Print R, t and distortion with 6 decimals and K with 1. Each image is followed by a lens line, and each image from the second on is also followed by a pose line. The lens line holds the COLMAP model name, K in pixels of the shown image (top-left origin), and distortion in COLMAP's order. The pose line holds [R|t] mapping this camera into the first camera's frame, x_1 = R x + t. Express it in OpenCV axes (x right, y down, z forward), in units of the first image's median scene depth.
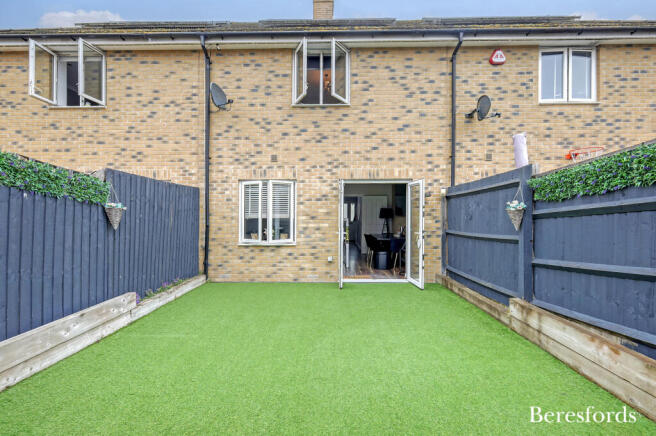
lens RADIAL K [[289.1, 0, 327.4], [0, 289.1, 216.1], [0, 0, 1]] dist [0.001399, 0.000282]
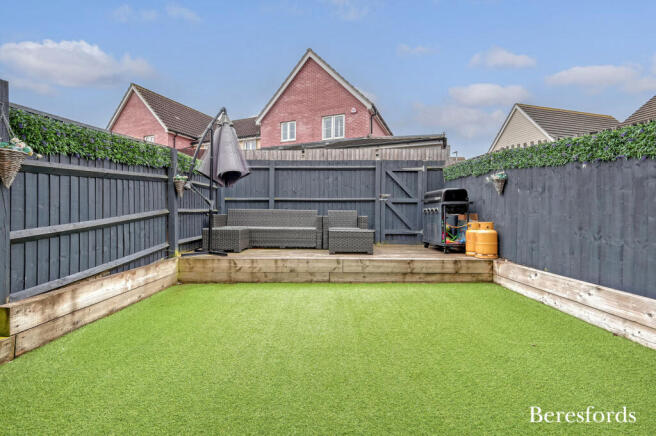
lens RADIAL K [[289.1, 0, 327.4], [0, 289.1, 216.1], [0, 0, 1]] dist [0.001399, 0.000282]
pose [[-0.999133, -0.010595, -0.040265, 0.046836], [-0.010746, 0.999936, 0.003530, 0.115996], [0.040225, 0.003959, -0.999183, 1.861973]]
